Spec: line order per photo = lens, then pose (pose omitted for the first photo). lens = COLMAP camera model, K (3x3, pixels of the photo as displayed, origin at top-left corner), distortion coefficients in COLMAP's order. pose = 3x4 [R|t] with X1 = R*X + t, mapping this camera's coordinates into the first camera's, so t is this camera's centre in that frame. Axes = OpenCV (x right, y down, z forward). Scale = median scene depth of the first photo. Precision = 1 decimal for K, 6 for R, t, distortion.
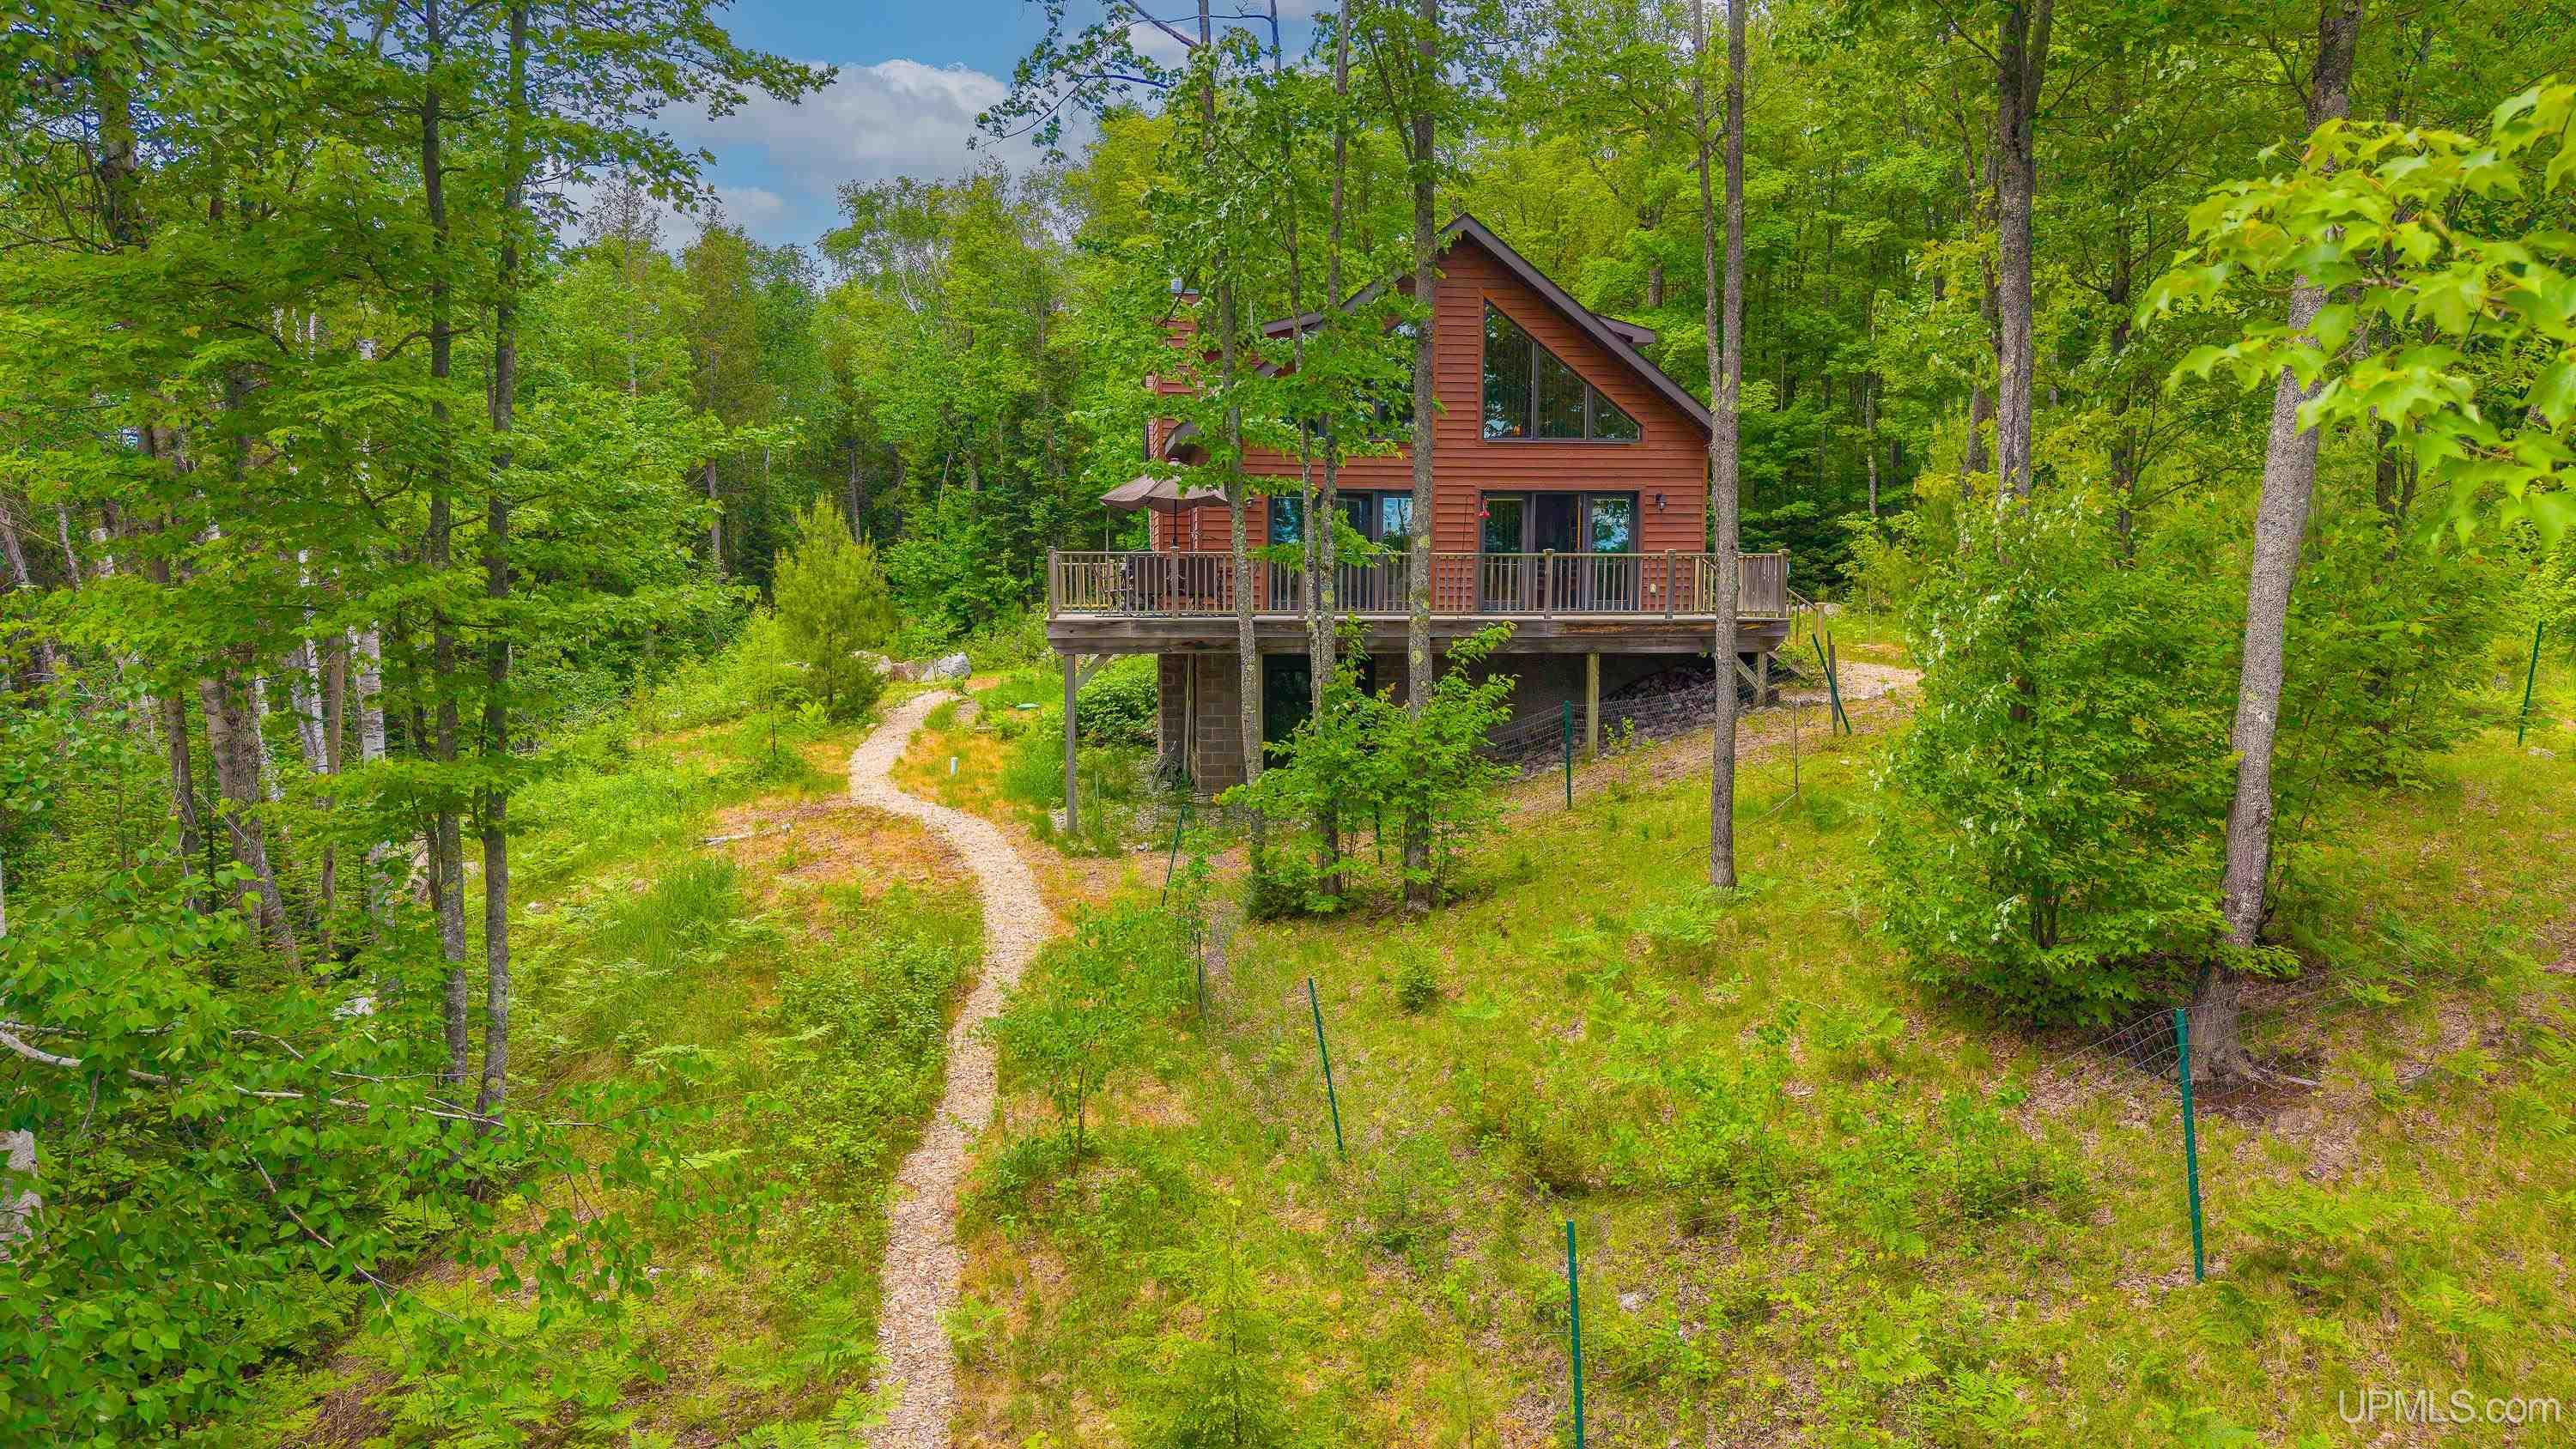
lens RADIAL K [[1751.6, 0, 1288.3], [0, 1751.6, 725.9], [0, 0, 1]] dist [0.030286, -0.001359]
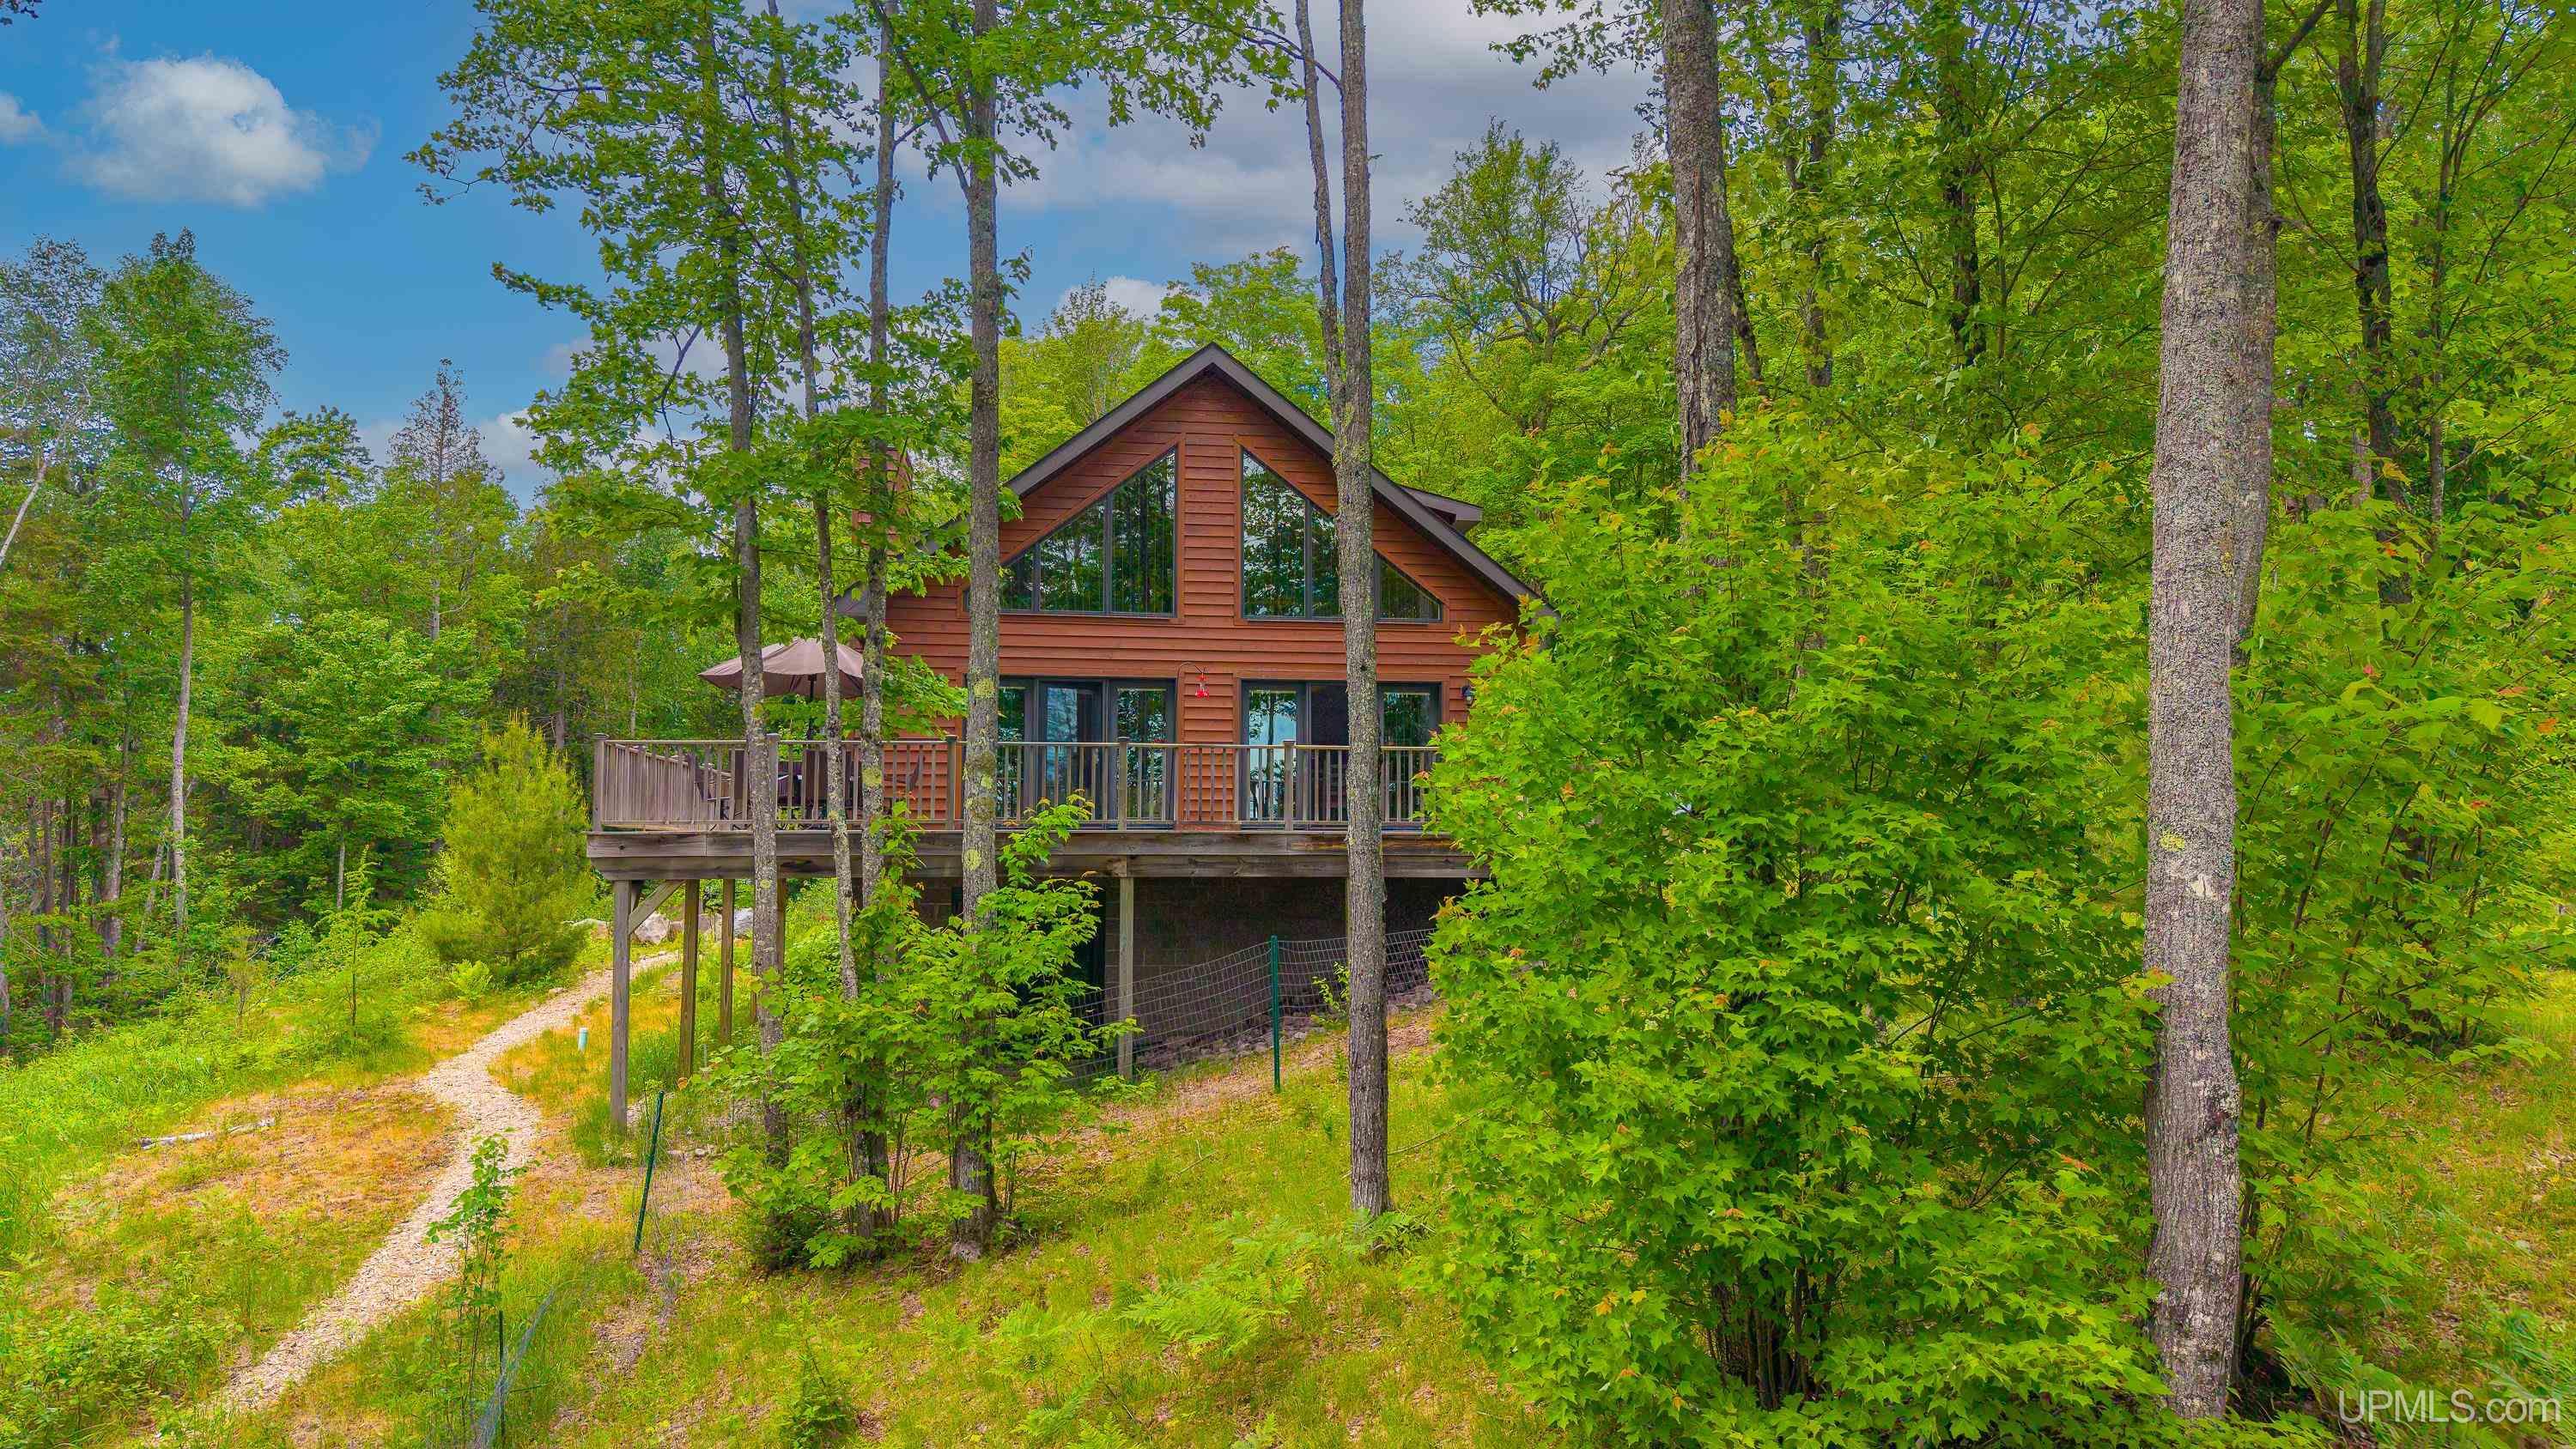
lens RADIAL K [[1751.6, 0, 1288.9], [0, 1751.6, 723.3], [0, 0, 1]] dist [0.030286, -0.001359]
pose [[0.999968, 0.007310, 0.003384, 0.306961], [-0.006654, 0.986348, -0.164543, 0.028404], [-0.004541, 0.164515, 0.986364, 0.532576]]
